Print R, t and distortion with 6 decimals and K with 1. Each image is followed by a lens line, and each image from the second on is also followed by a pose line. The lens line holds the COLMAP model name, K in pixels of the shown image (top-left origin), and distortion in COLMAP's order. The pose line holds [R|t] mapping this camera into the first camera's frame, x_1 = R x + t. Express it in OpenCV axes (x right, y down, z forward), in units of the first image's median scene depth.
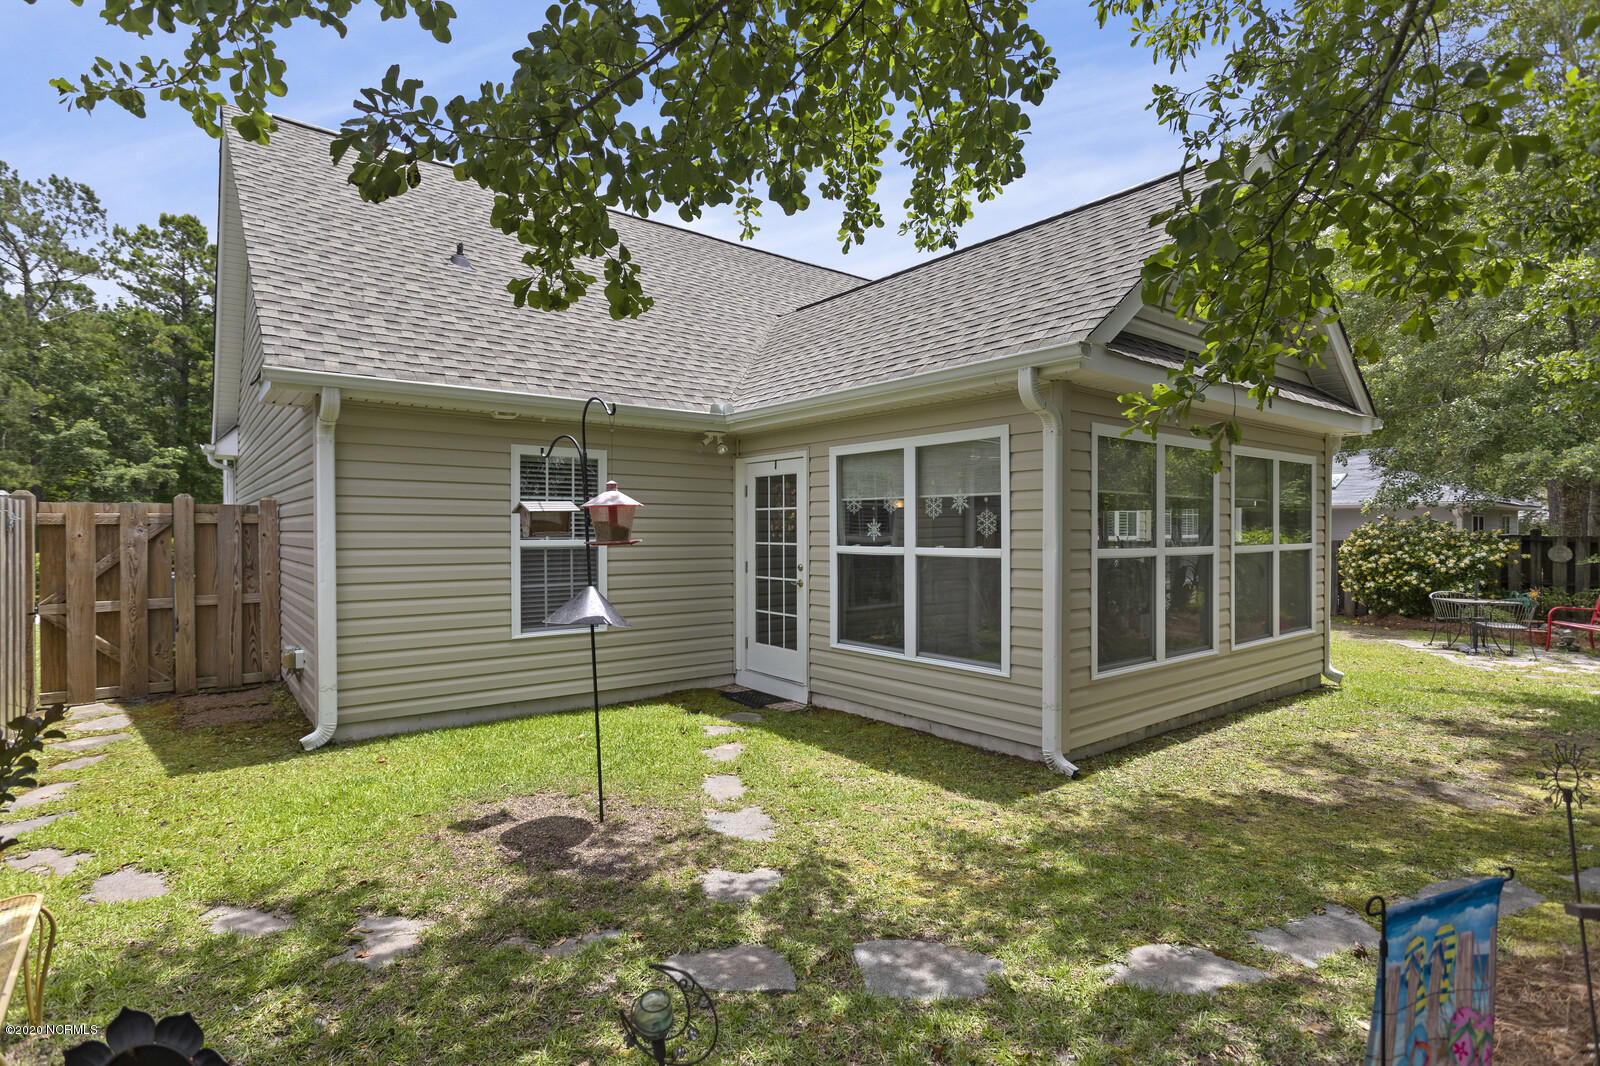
lens RADIAL K [[778.2, 0, 806.1], [0, 778.2, 536.1], [0, 0, 1]] dist [0.005844, 0.001790]
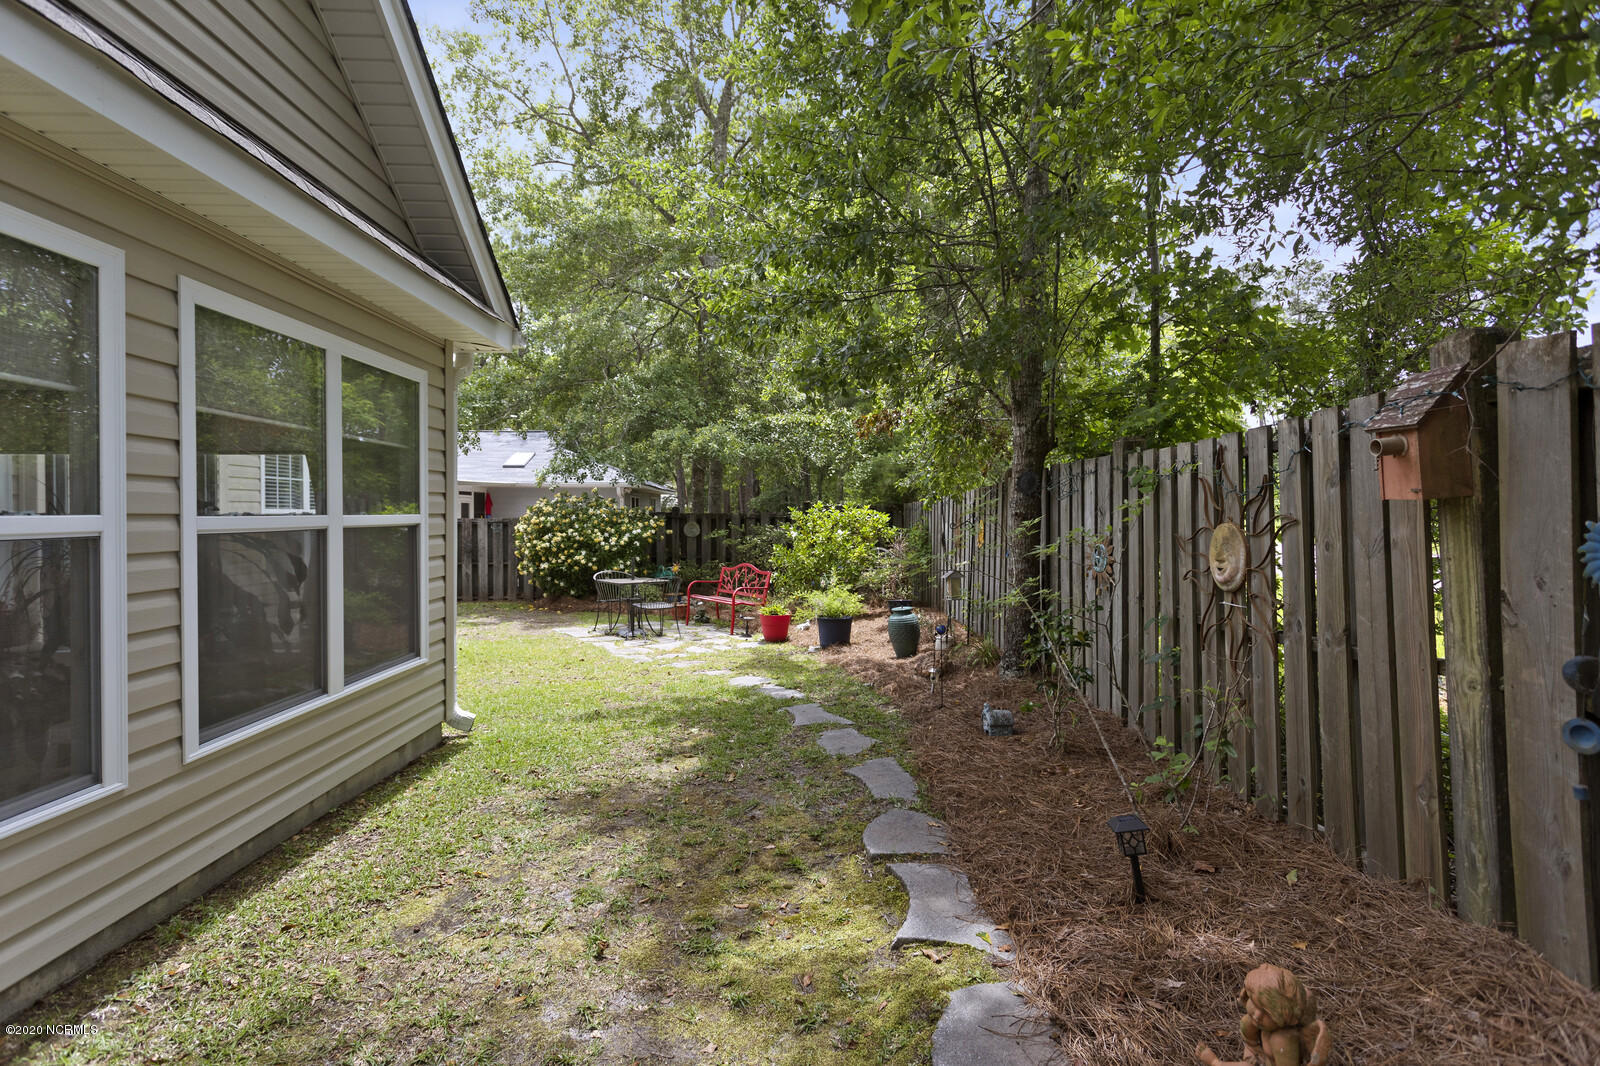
lens RADIAL K [[778.2, 0, 801.8], [0, 778.2, 518.6], [0, 0, 1]] dist [0.005844, 0.001790]
pose [[0.605501, -0.001860, 0.795842, 0.189426], [0.001817, 0.999998, 0.000955, 0.006745], [-0.795842, 0.000868, 0.605503, 0.219239]]
